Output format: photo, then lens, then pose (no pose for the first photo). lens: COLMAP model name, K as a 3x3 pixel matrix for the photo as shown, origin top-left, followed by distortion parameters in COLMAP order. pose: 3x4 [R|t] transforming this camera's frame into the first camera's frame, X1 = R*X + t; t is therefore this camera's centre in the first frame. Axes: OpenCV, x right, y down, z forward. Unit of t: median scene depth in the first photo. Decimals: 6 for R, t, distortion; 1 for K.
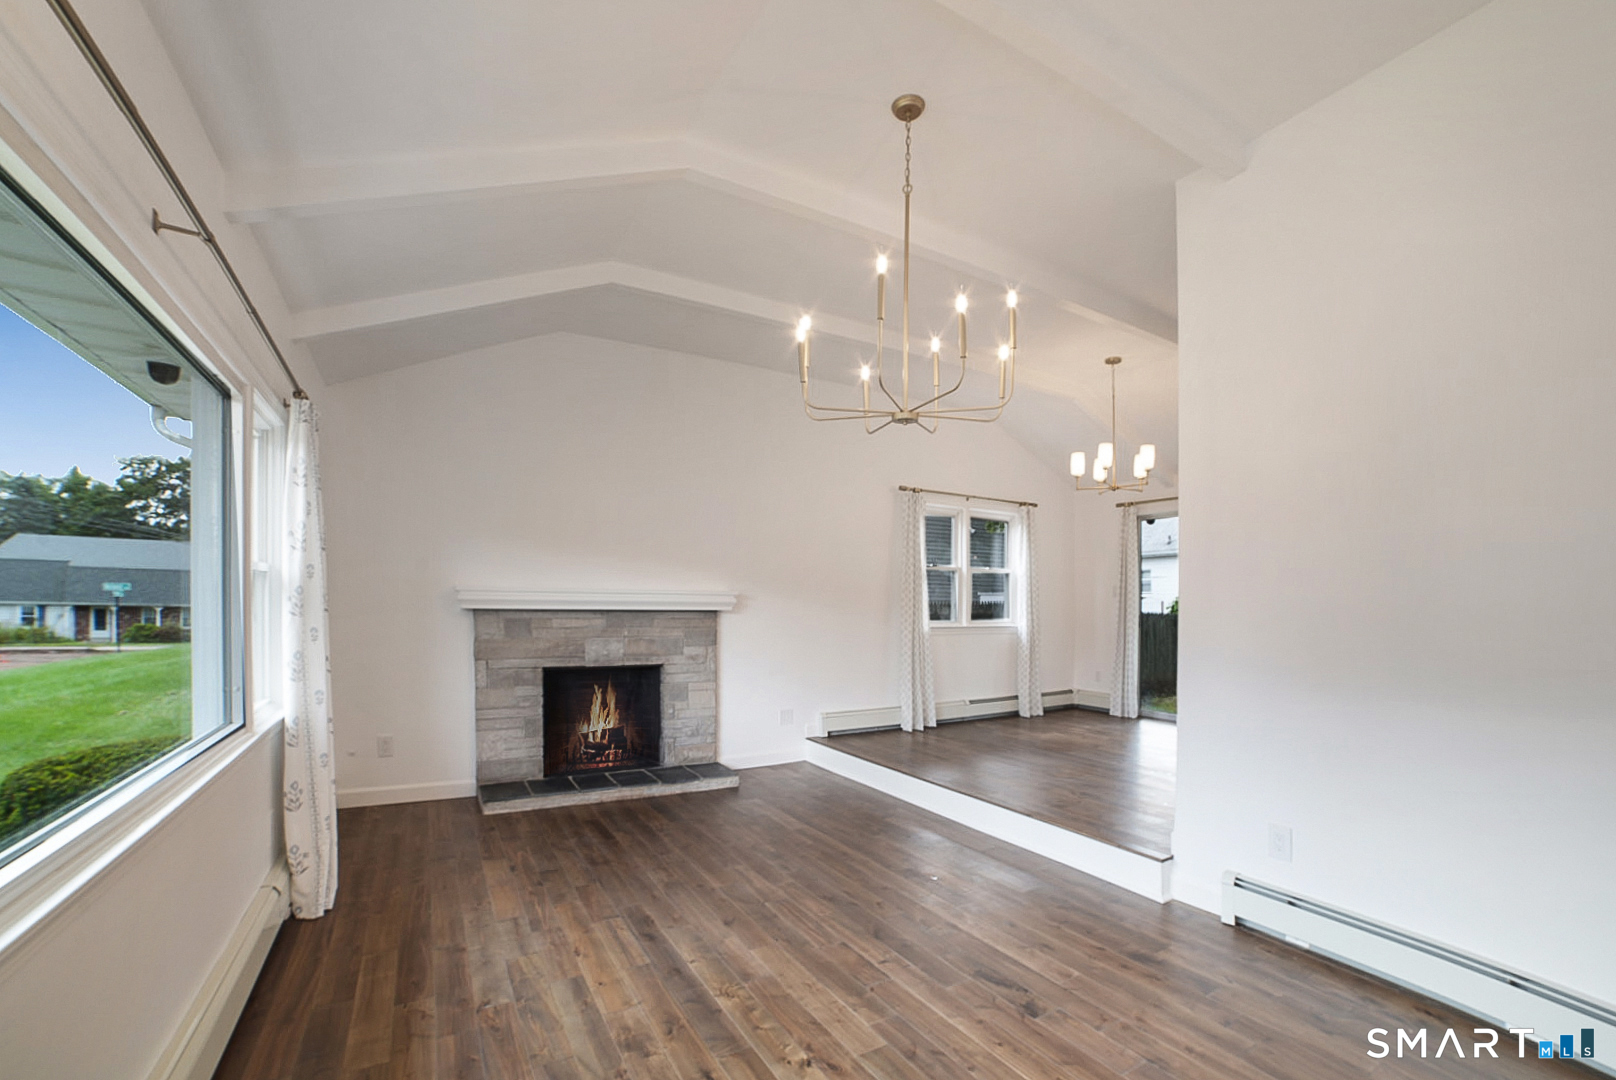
lens RADIAL K [[704.9, 0, 771.4], [0, 704.9, 602.8], [0, 0, 1]] dist [-0.067880, 0.000558]
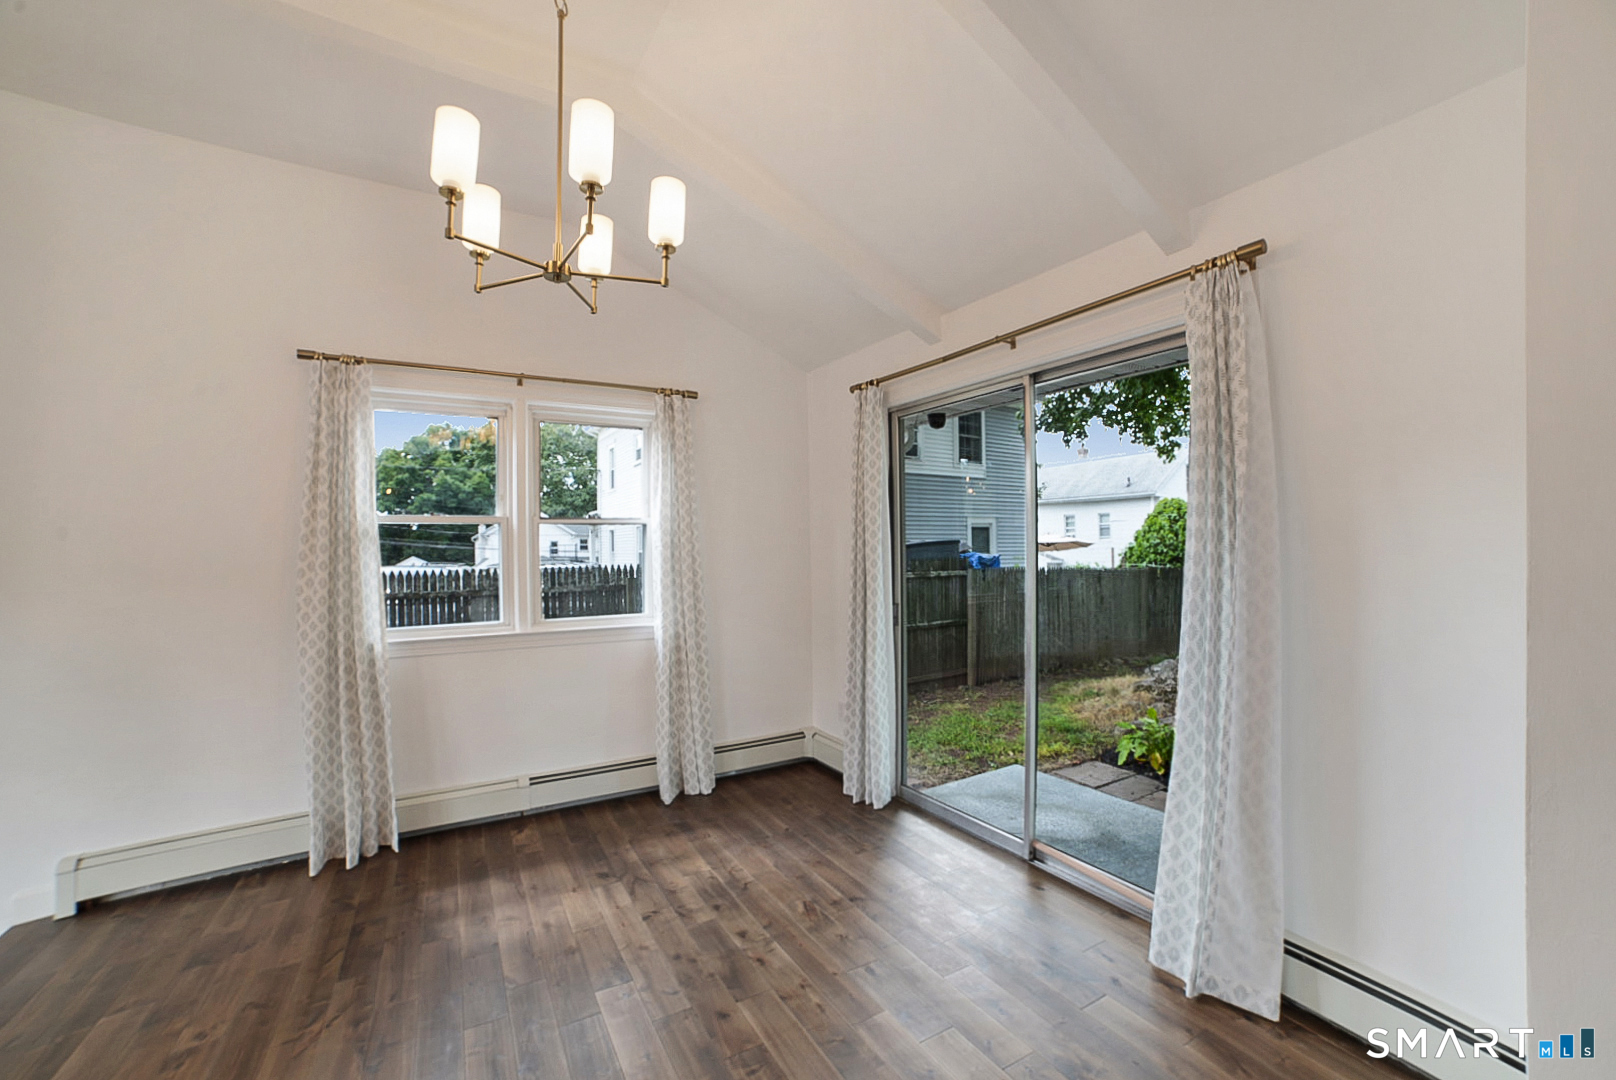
lens RADIAL K [[657.7, 0, 804.5], [0, 657.7, 549.2], [0, 0, 1]] dist [-0.066186, 0.013011]
pose [[0.999827, -0.018507, 0.002104, 0.687797], [0.018486, 0.999784, 0.009484, -0.039483], [-0.002279, -0.009443, 0.999953, 0.755930]]
